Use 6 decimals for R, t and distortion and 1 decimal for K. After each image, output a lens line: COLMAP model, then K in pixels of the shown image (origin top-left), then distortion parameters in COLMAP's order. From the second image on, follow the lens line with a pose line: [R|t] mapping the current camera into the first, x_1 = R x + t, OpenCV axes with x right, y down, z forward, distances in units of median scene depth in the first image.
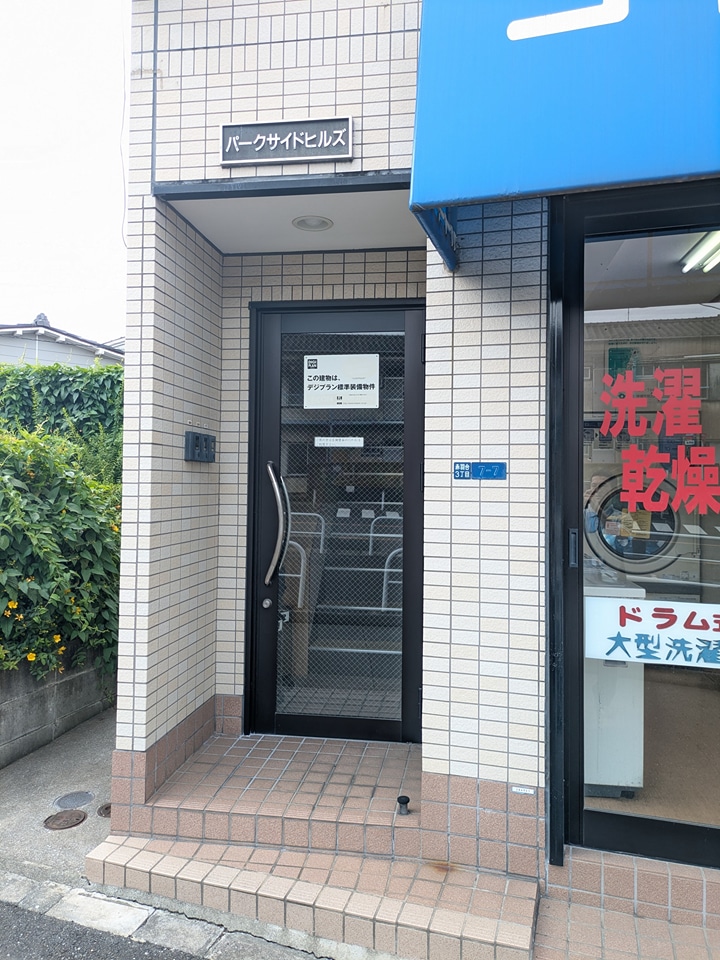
lens RADIAL K [[725.1, 0, 360.5], [0, 725.1, 471.2], [0, 0, 1]] dist [0.024307, -0.015611]
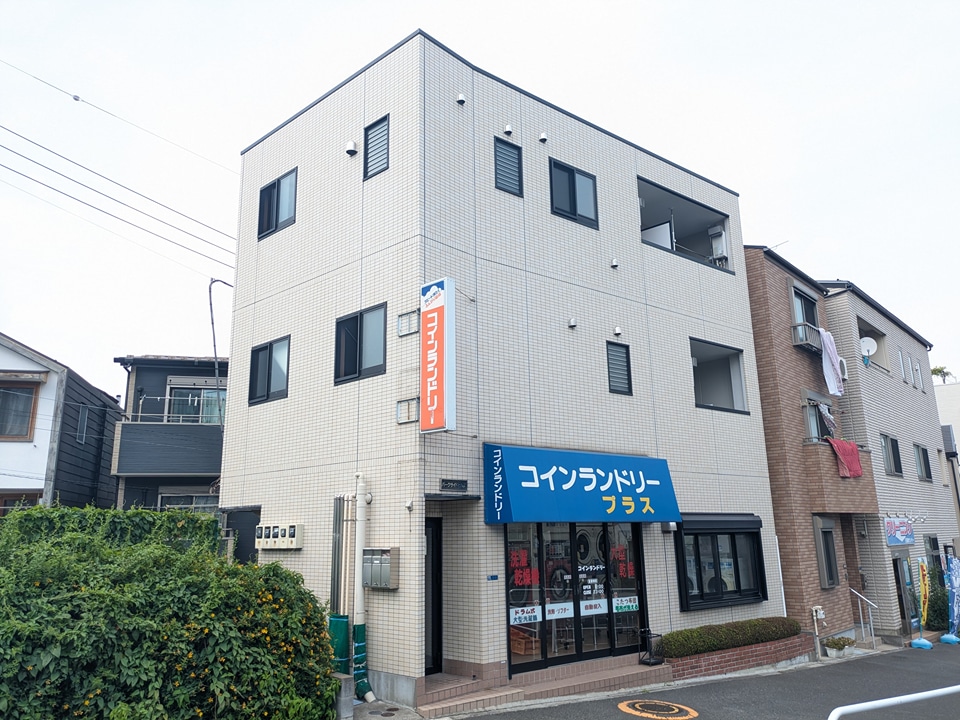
lens RADIAL K [[725.1, 0, 482.7], [0, 725.1, 357.3], [0, 0, 1]] dist [0.024307, -0.015611]
pose [[0.548997, 0.178235, 0.816599, -3.288981], [0.008071, 0.975823, -0.218413, -0.306820], [-0.835785, 0.126499, 0.534286, -1.196146]]
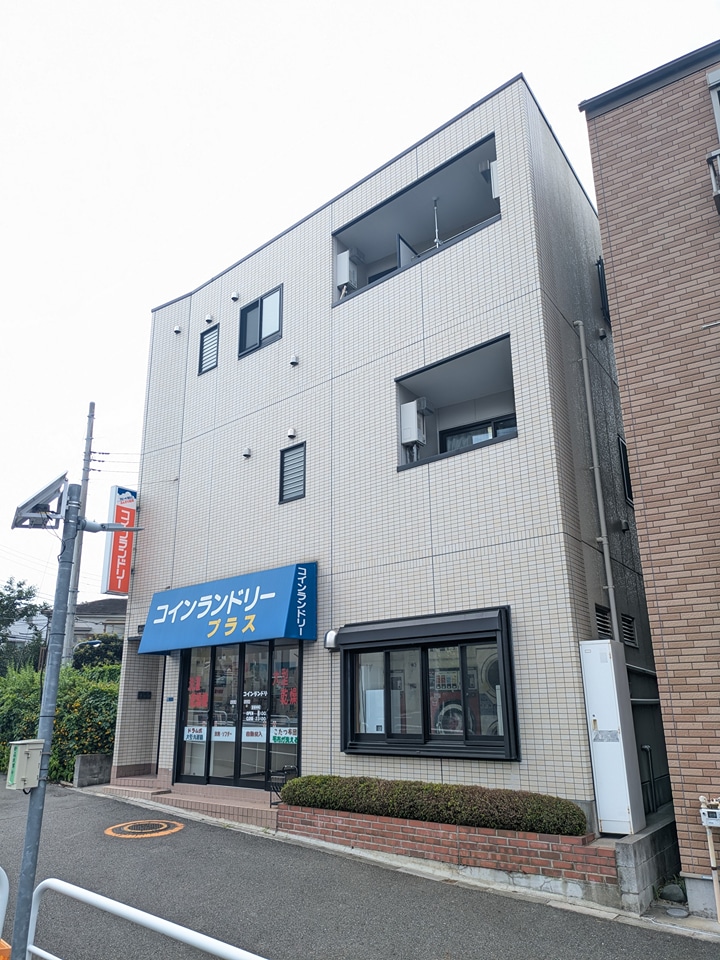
lens RADIAL K [[725.1, 0, 360.5], [0, 725.1, 483.5], [0, 0, 1]] dist [0.024307, -0.015611]
pose [[0.904919, -0.144779, -0.400200, 3.449123], [0.025320, 0.957006, -0.288960, 0.055323], [0.424829, 0.251353, 0.869679, -3.009432]]
